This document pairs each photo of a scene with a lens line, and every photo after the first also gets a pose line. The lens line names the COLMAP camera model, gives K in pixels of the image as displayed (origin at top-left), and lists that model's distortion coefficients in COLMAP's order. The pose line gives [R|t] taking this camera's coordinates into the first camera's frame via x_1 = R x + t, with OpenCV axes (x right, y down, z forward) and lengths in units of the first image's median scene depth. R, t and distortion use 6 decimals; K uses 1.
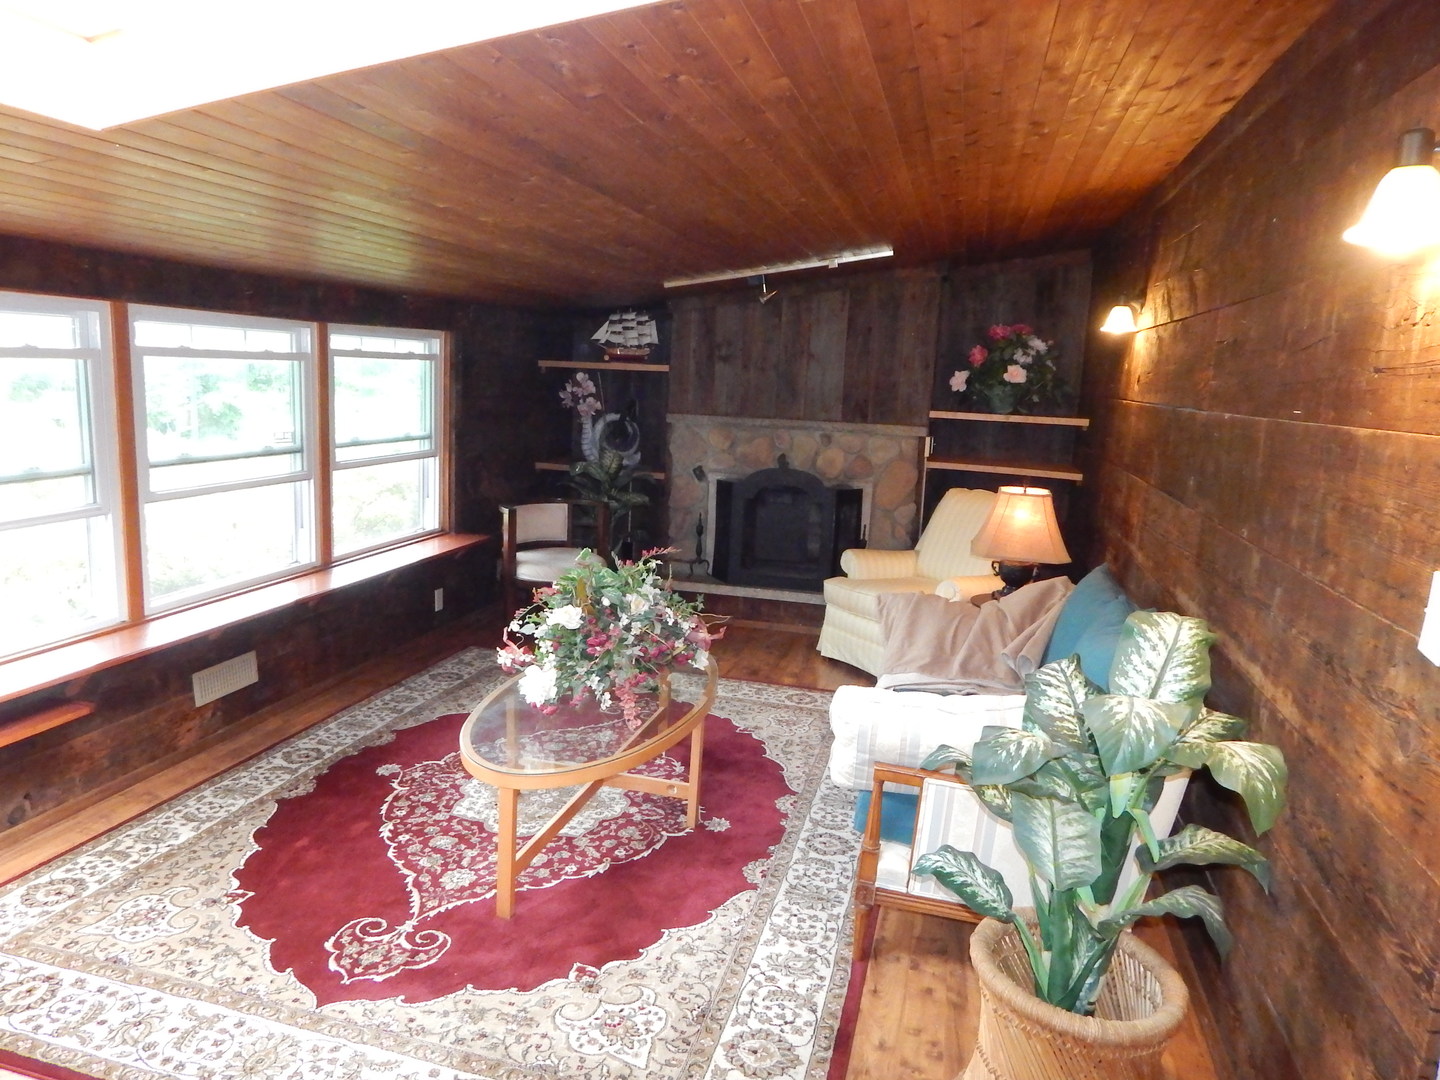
lens RADIAL K [[942.1, 0, 719.6], [0, 942.1, 538.1], [0, 0, 1]] dist [0.006380, -0.006676]
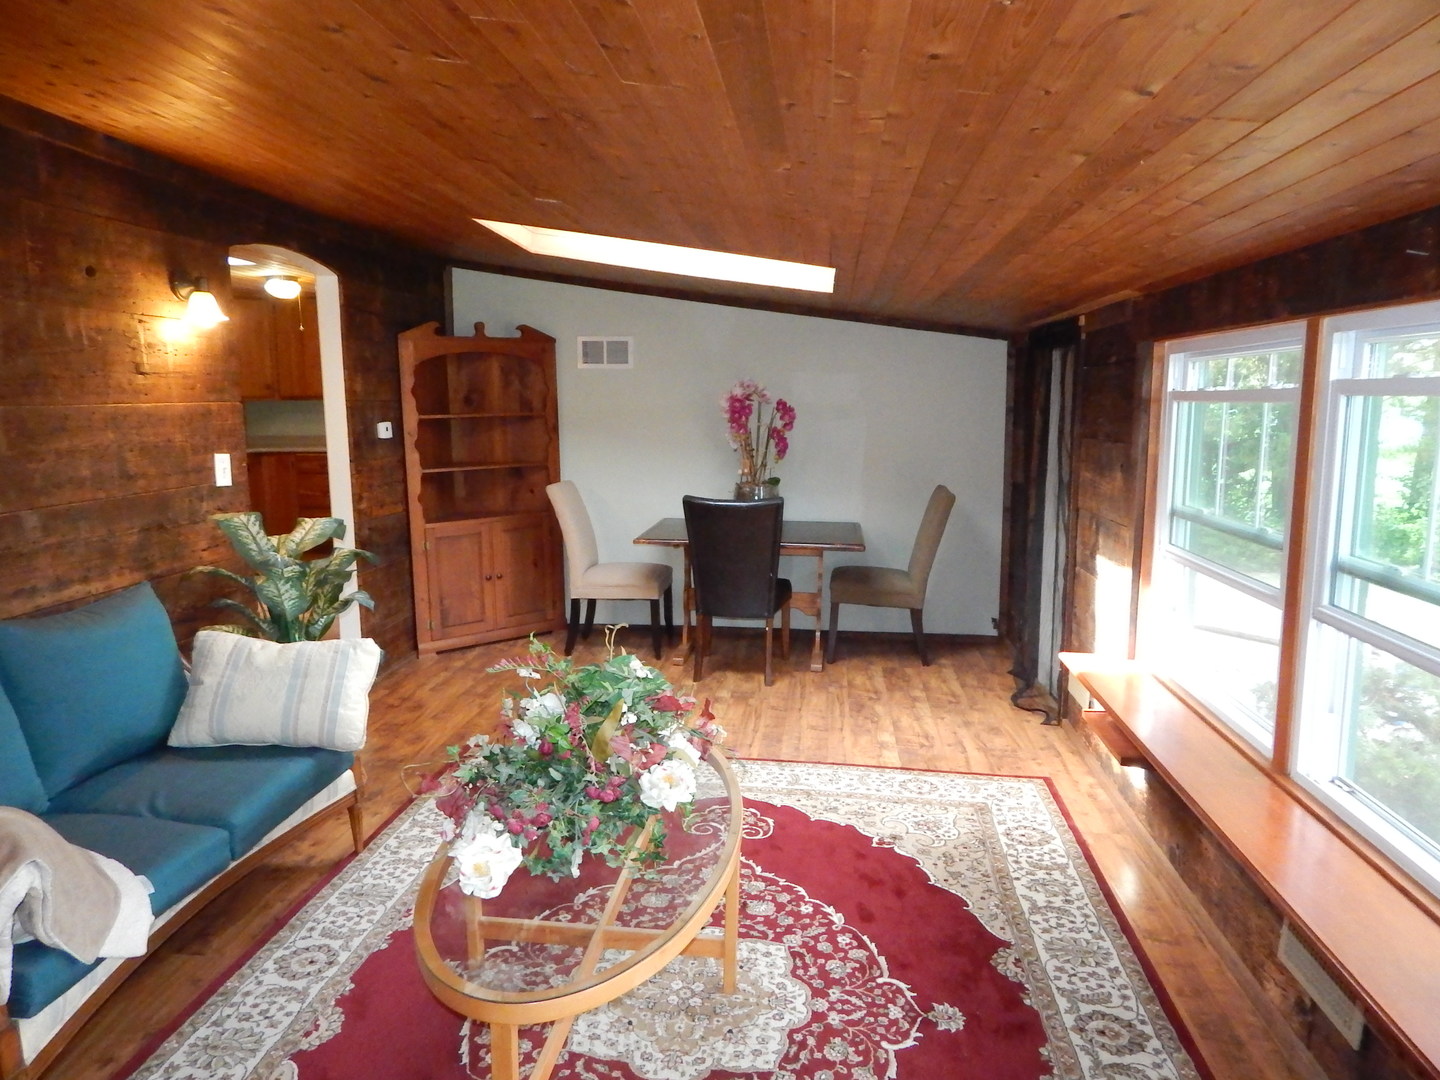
lens RADIAL K [[942.1, 0, 718.5], [0, 942.1, 542.3], [0, 0, 1]] dist [0.006380, -0.006676]
pose [[-0.989906, -0.019988, -0.140308, -0.061841], [-0.063609, 0.947350, 0.313818, -0.160367], [0.126649, 0.319576, -0.939059, 0.928869]]
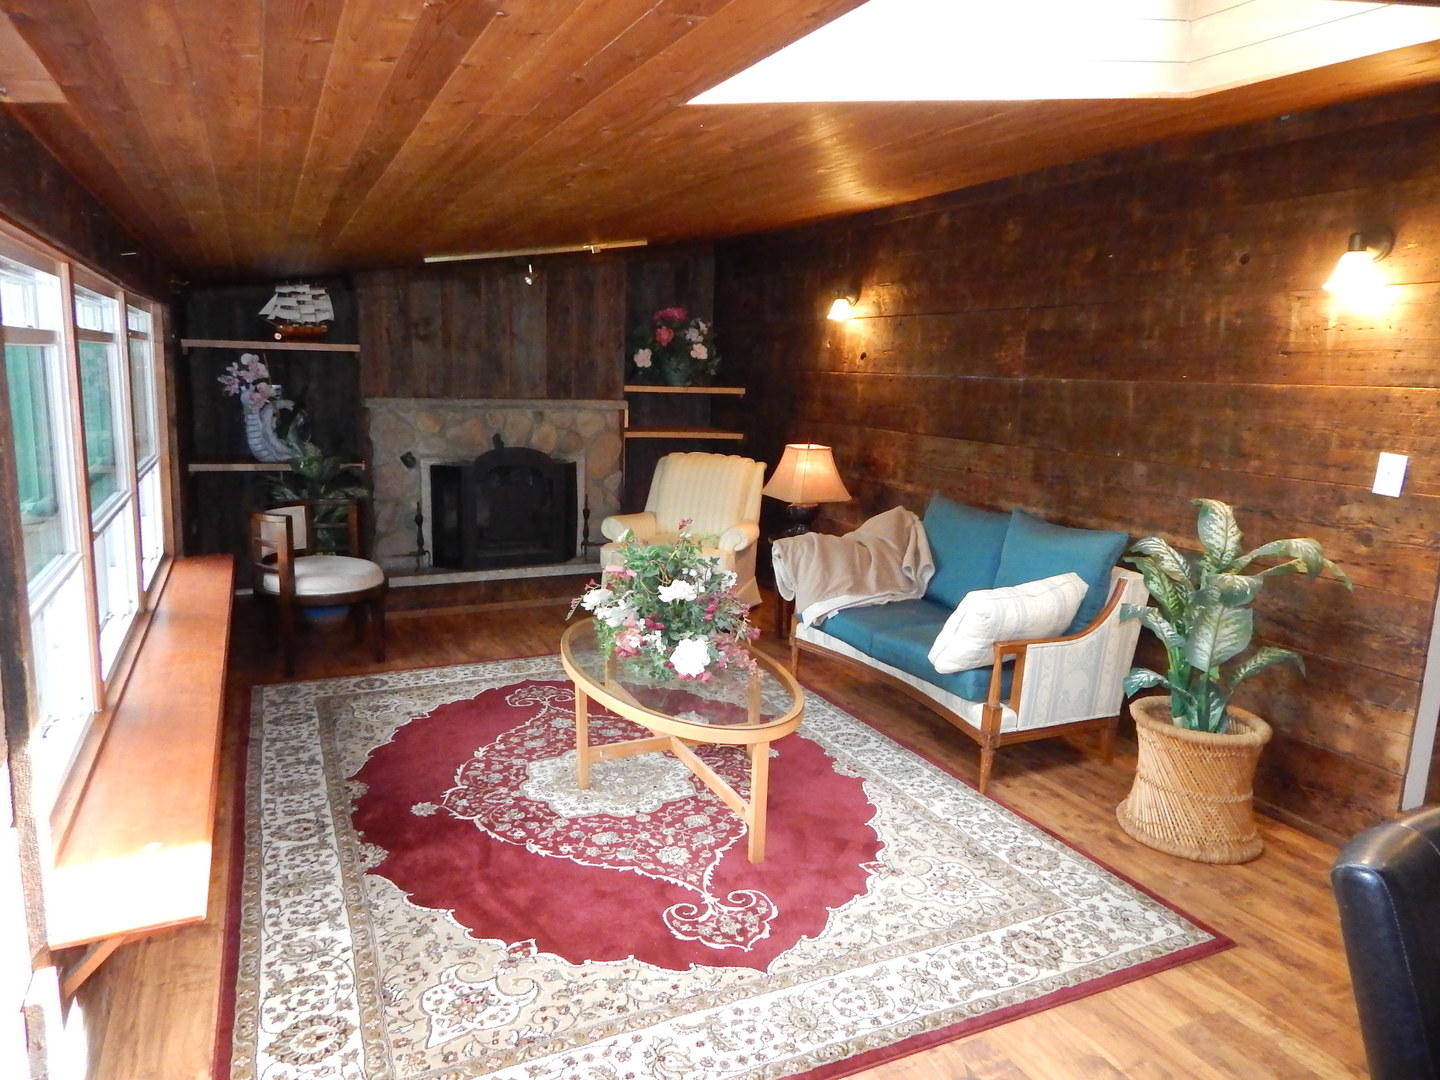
lens RADIAL K [[942.1, 0, 718.1], [0, 942.1, 536.2], [0, 0, 1]] dist [0.006380, -0.006676]
pose [[0.763927, -0.132337, 0.631587, -0.416830], [0.115995, 0.990965, 0.067339, -0.022557], [-0.634792, 0.021819, 0.772375, 0.084905]]
